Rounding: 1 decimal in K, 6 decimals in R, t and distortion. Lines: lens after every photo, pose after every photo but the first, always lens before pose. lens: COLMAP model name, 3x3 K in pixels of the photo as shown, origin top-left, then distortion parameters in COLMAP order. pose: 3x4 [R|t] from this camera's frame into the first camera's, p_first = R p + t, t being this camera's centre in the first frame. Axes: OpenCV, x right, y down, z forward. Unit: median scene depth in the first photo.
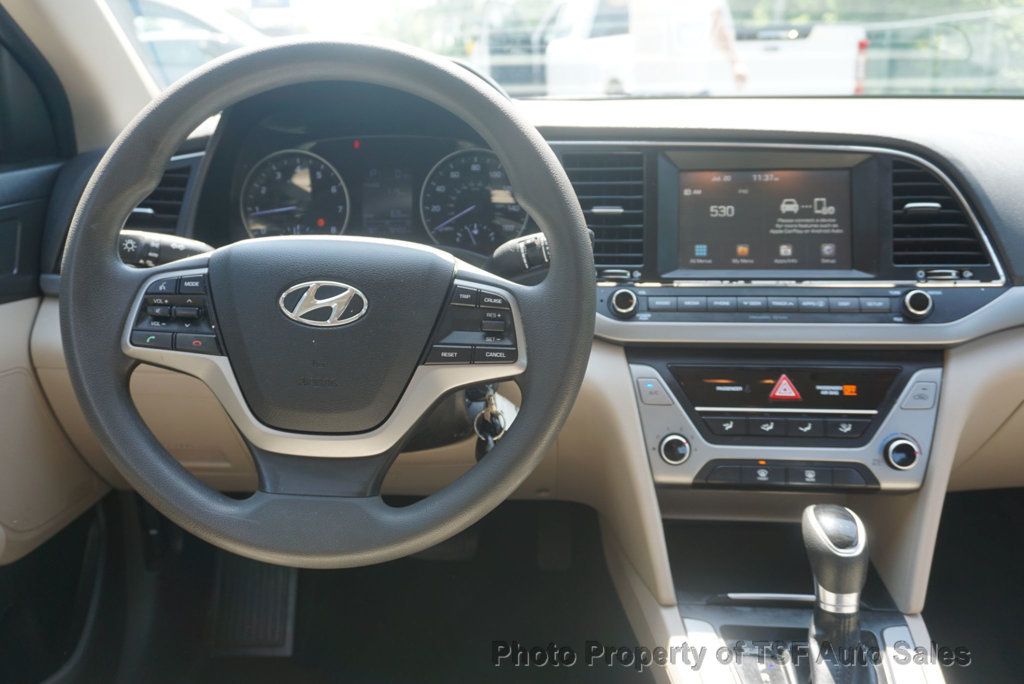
lens RADIAL K [[877.7, 0, 504.4], [0, 877.7, 329.6], [0, 0, 1]] dist [-0.040242, -0.018524]
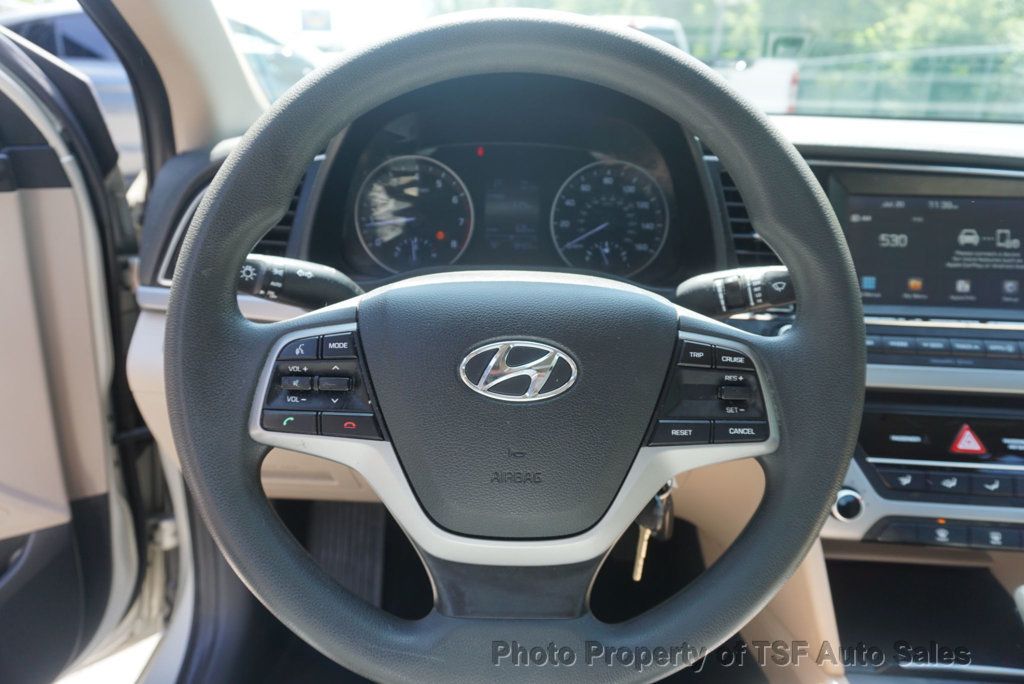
lens RADIAL K [[650.7, 0, 505.4], [0, 650.7, 340.3], [0, 0, 1]] dist [-0.039301, 0.008448]
pose [[0.999256, 0.019515, 0.033252, -0.183561], [-0.022109, 0.996589, 0.079504, -0.078358], [-0.031587, -0.080180, 0.996280, 0.349165]]
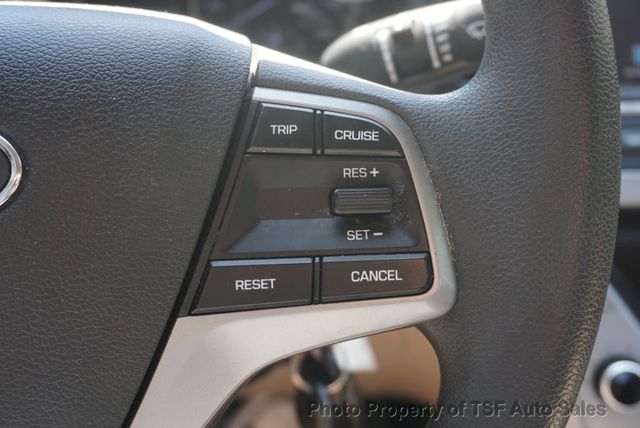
lens RADIAL K [[667.9, 0, 321.6], [0, 667.9, 209.9], [0, 0, 1]] dist [0.045393, 0.000000]
pose [[0.996610, -0.027546, 0.077524, -0.043056], [0.020854, 0.996090, 0.085847, -0.027661], [-0.079586, -0.083939, 0.993288, 0.554432]]
